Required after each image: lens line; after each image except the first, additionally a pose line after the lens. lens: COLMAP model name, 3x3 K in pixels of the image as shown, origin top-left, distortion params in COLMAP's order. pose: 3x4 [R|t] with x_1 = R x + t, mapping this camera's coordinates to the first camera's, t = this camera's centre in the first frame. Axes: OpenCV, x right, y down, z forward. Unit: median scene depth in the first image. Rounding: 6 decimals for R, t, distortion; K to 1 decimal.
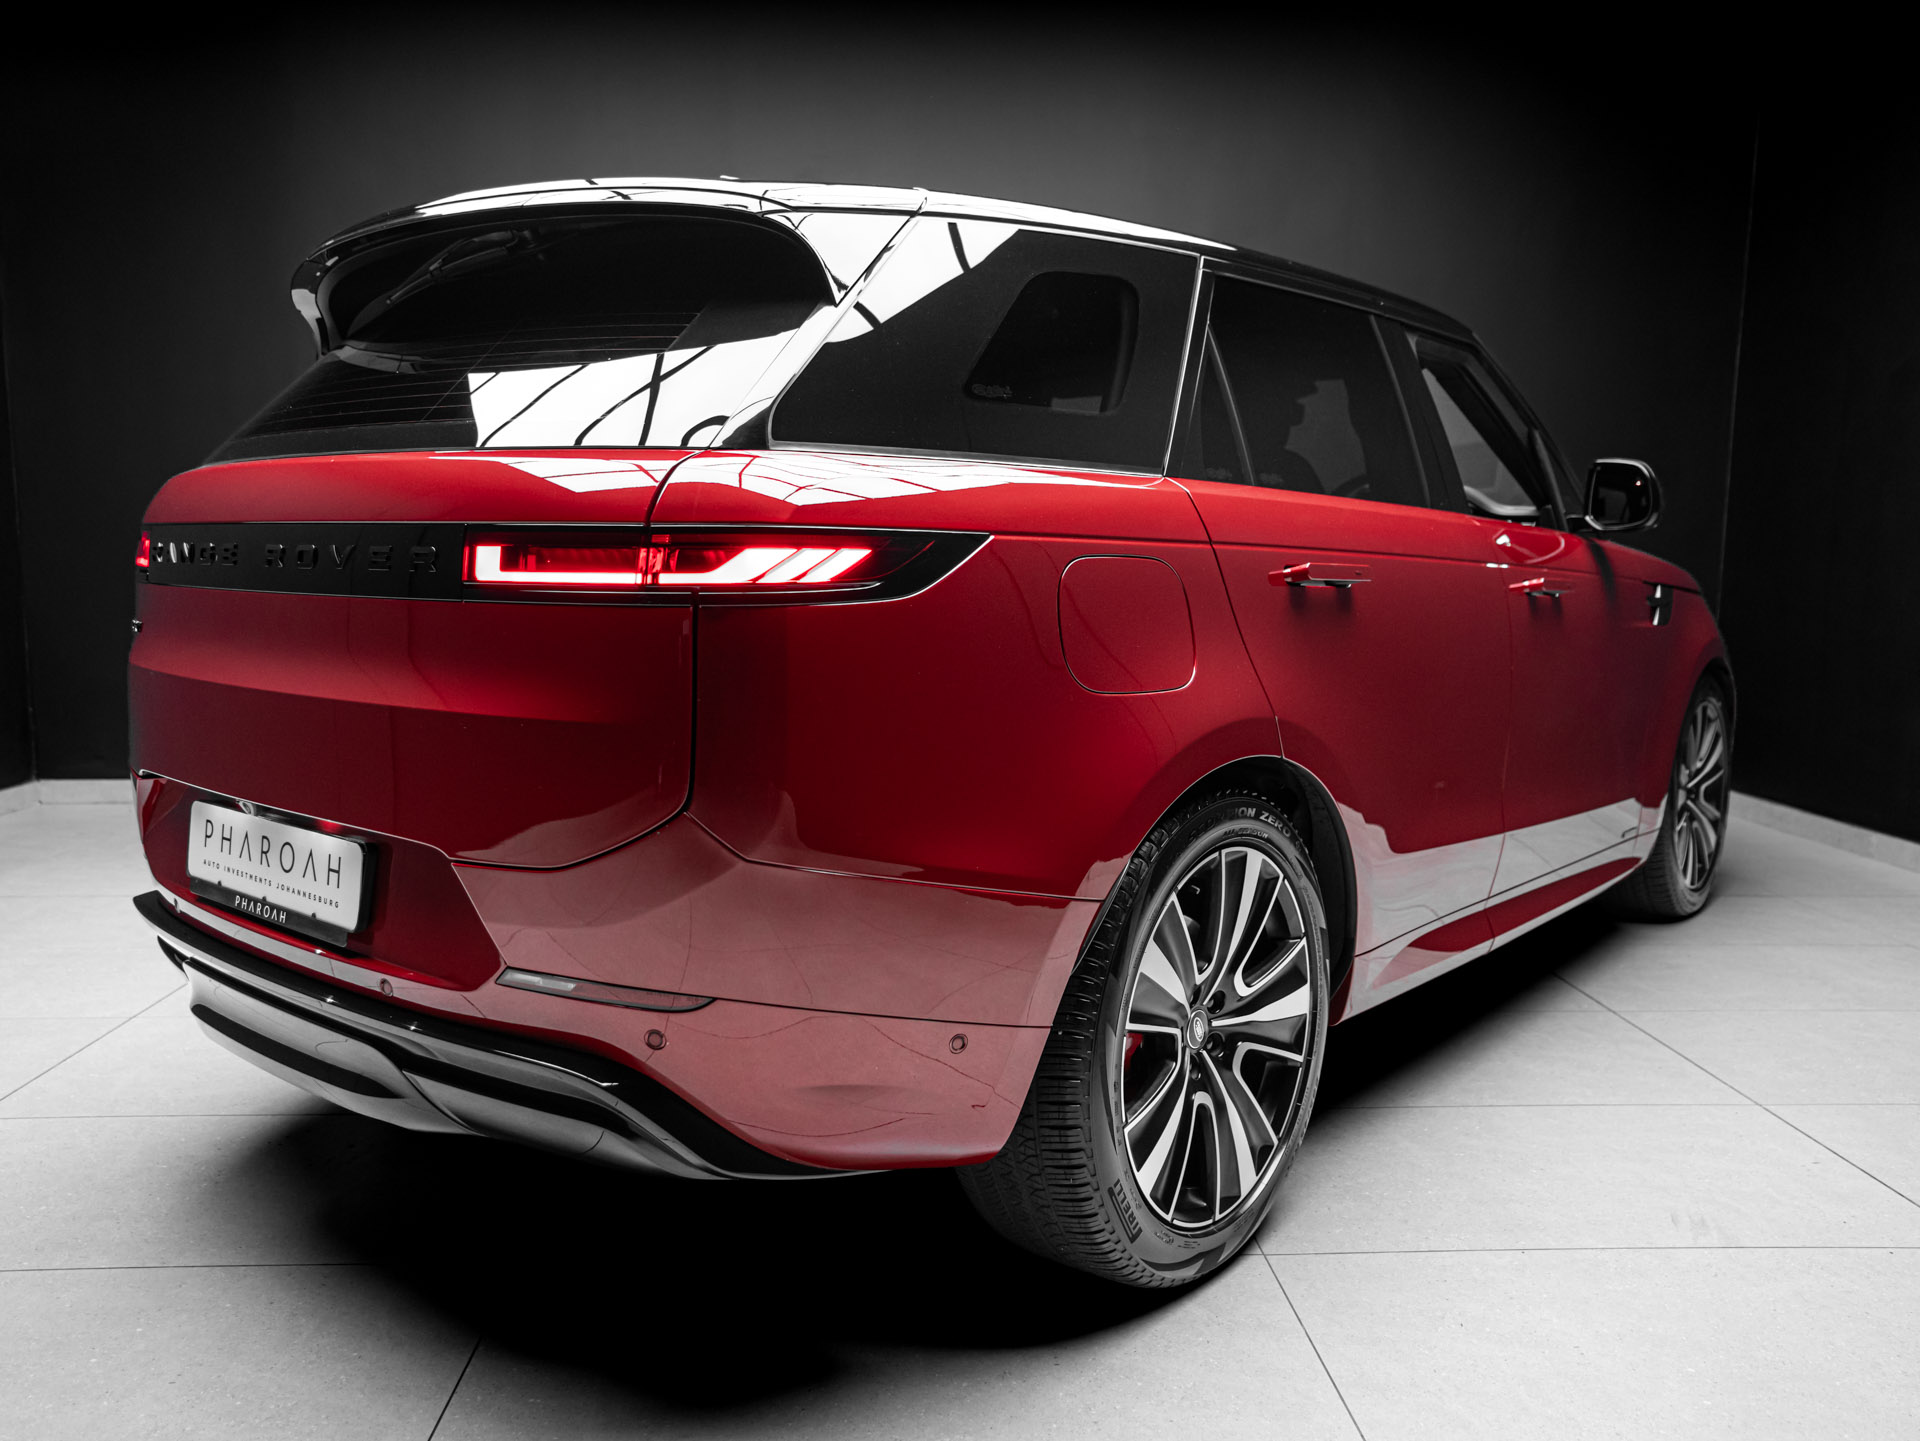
lens RADIAL K [[1420.4, 0, 955.9], [0, 1420.4, 734.3], [0, 0, 1]] dist [0.001121, 0.000149]
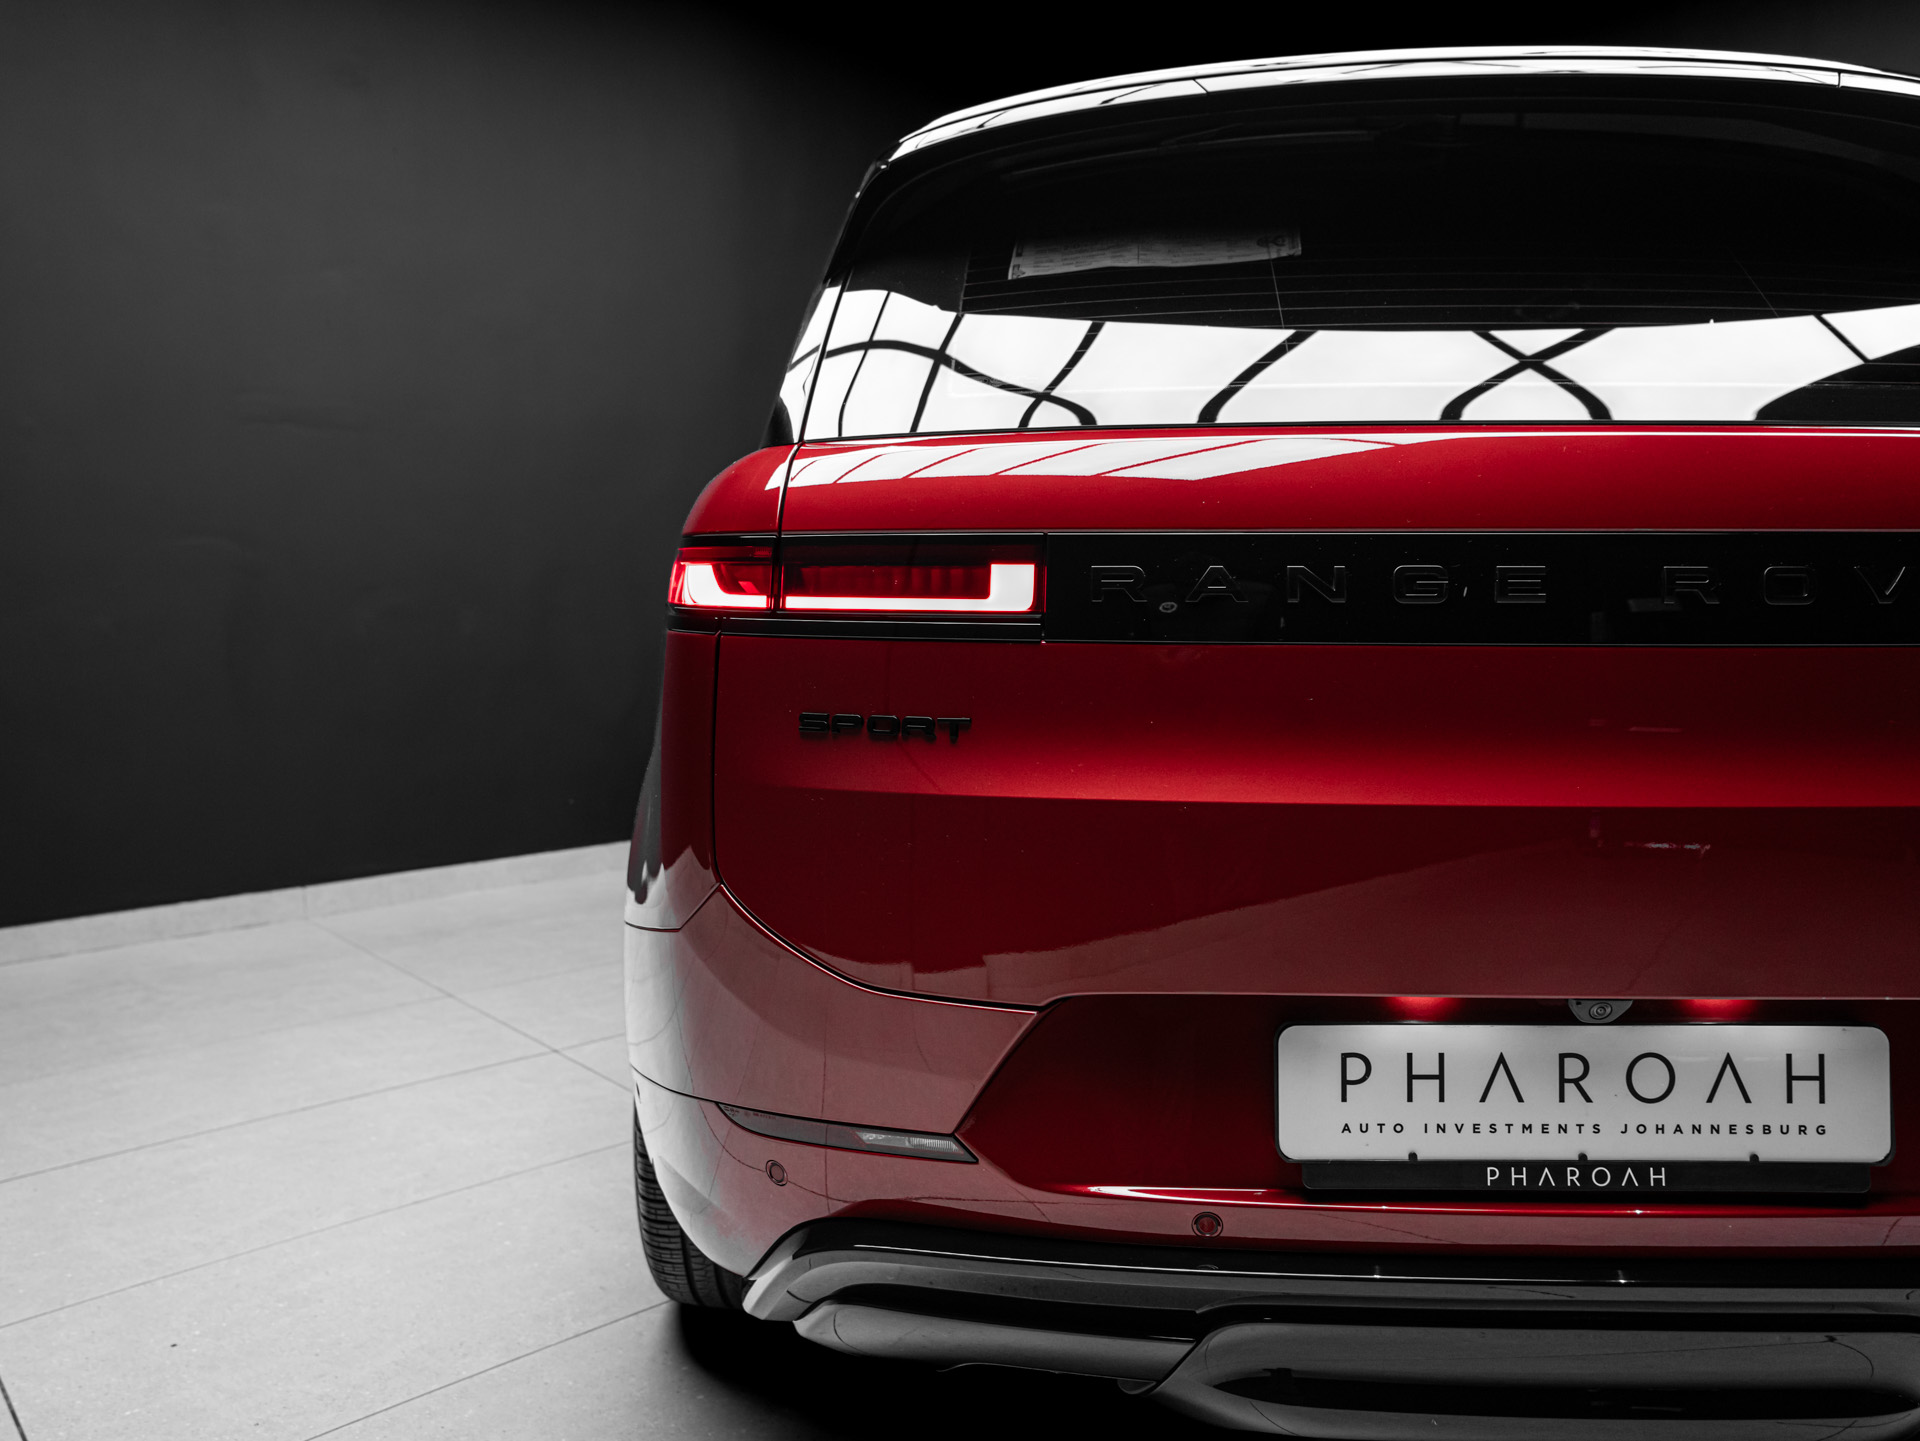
lens RADIAL K [[1446.8, 0, 960.0], [0, 1446.8, 720.5], [0, 0, 1]] dist [-0.025029, 0.059521]
pose [[0.770289, -0.073739, 0.633417, -1.167019], [0.084340, 0.996347, 0.013424, -0.107265], [-0.632093, 0.043082, 0.773694, 0.757405]]
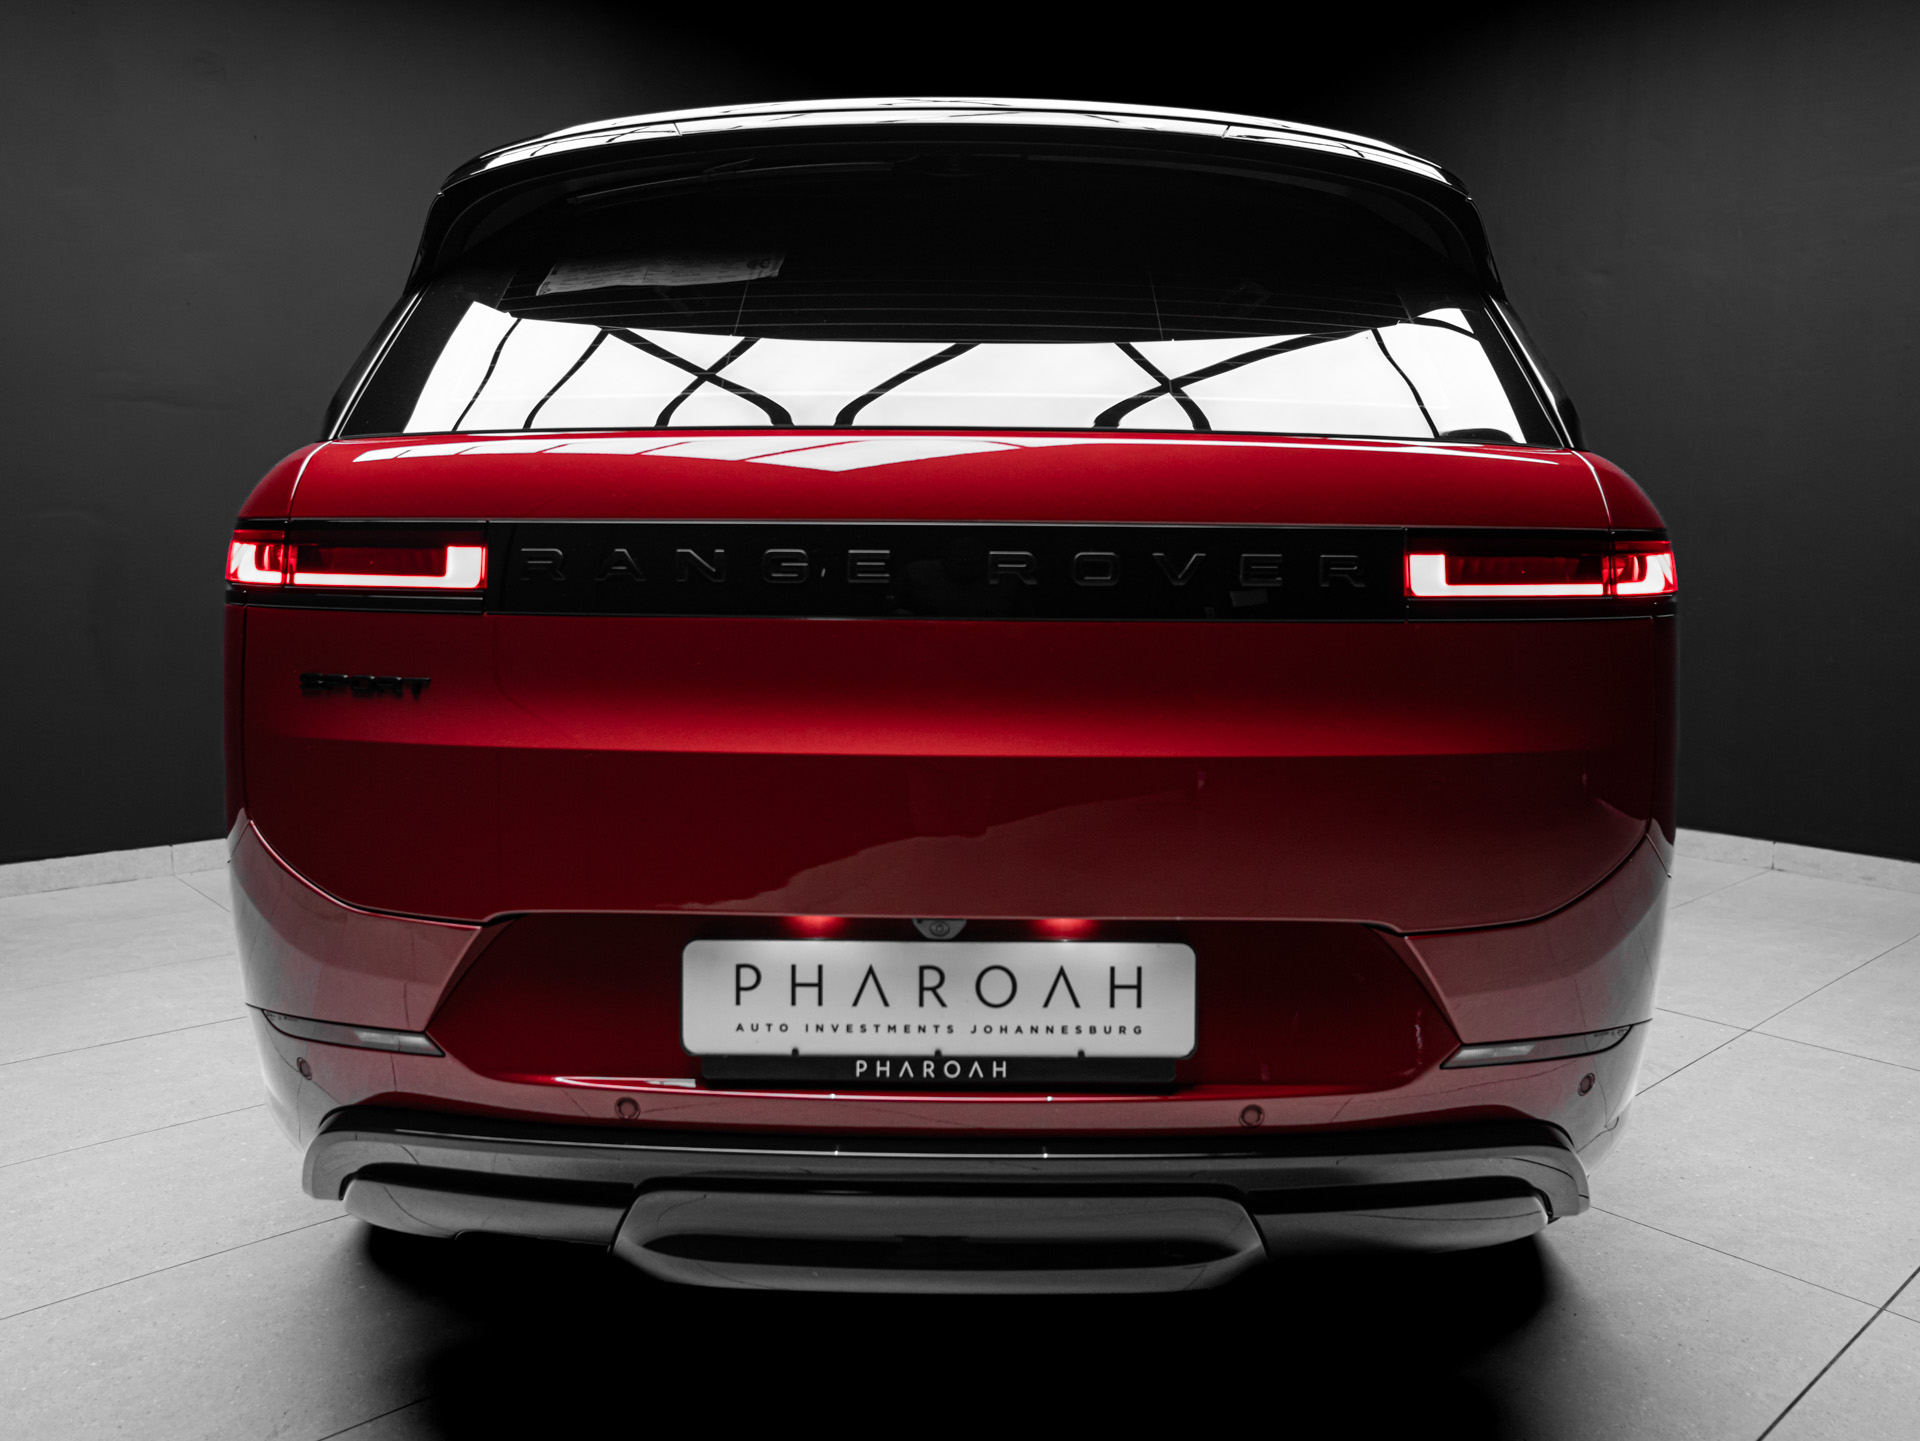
lens RADIAL K [[1446.8, 0, 960.0], [0, 1446.8, 720.5], [0, 0, 1]] dist [-0.025029, 0.059521]
pose [[0.772477, -0.081563, 0.629783, -1.009103], [0.079010, 0.996356, 0.032125, -0.077854], [-0.630108, 0.024943, 0.776107, 0.475043]]
